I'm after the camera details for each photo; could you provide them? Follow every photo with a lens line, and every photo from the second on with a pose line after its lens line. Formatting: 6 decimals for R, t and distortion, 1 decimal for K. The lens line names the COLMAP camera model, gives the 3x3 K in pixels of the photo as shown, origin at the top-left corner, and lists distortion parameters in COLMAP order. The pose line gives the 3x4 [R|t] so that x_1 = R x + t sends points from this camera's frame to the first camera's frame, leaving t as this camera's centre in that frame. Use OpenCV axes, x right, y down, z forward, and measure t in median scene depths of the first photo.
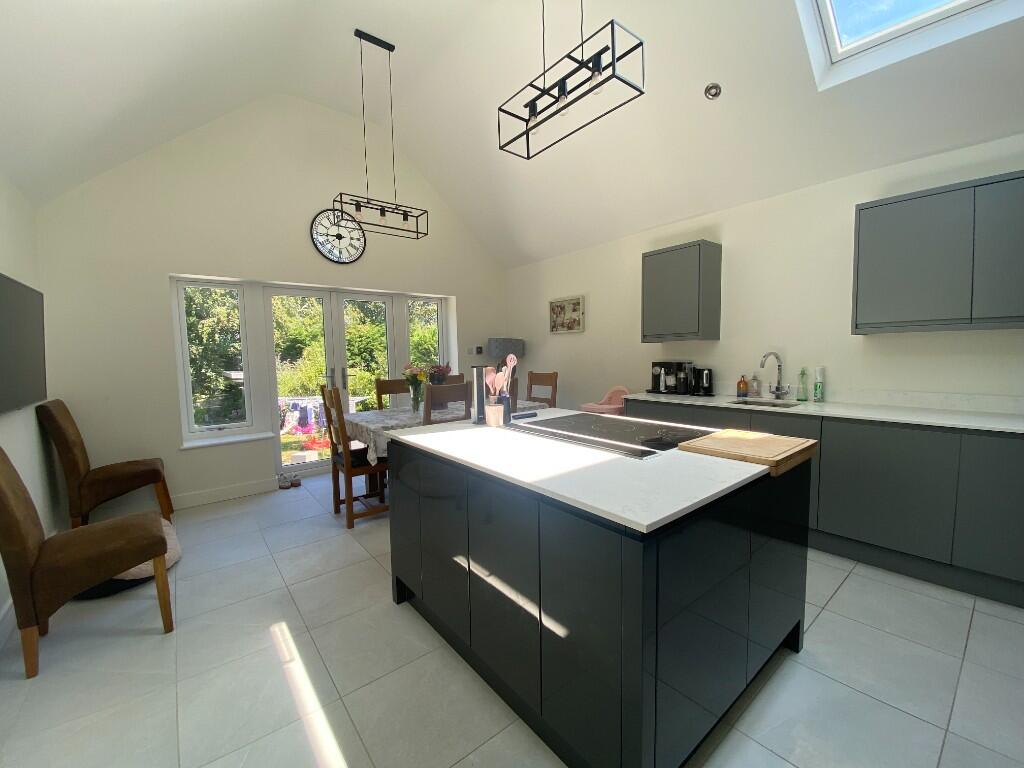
lens RADIAL K [[420.2, 0, 519.5], [0, 420.2, 383.6], [0, 0, 1]] dist [0.029049, -0.001552]
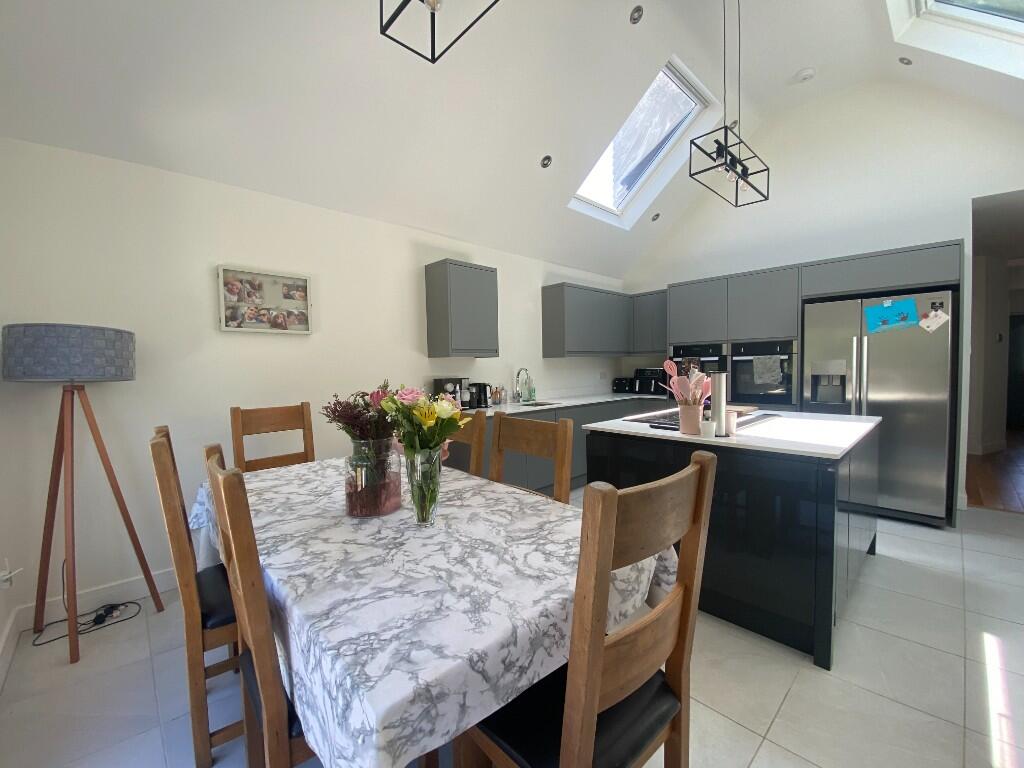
lens RADIAL K [[420.2, 0, 511.2], [0, 420.2, 382.3], [0, 0, 1]] dist [0.029049, -0.001552]
pose [[-0.064578, -0.018223, 0.997746, -0.480767], [0.092097, 0.995457, 0.024142, -0.040634], [-0.993654, 0.093448, -0.062606, 0.738233]]
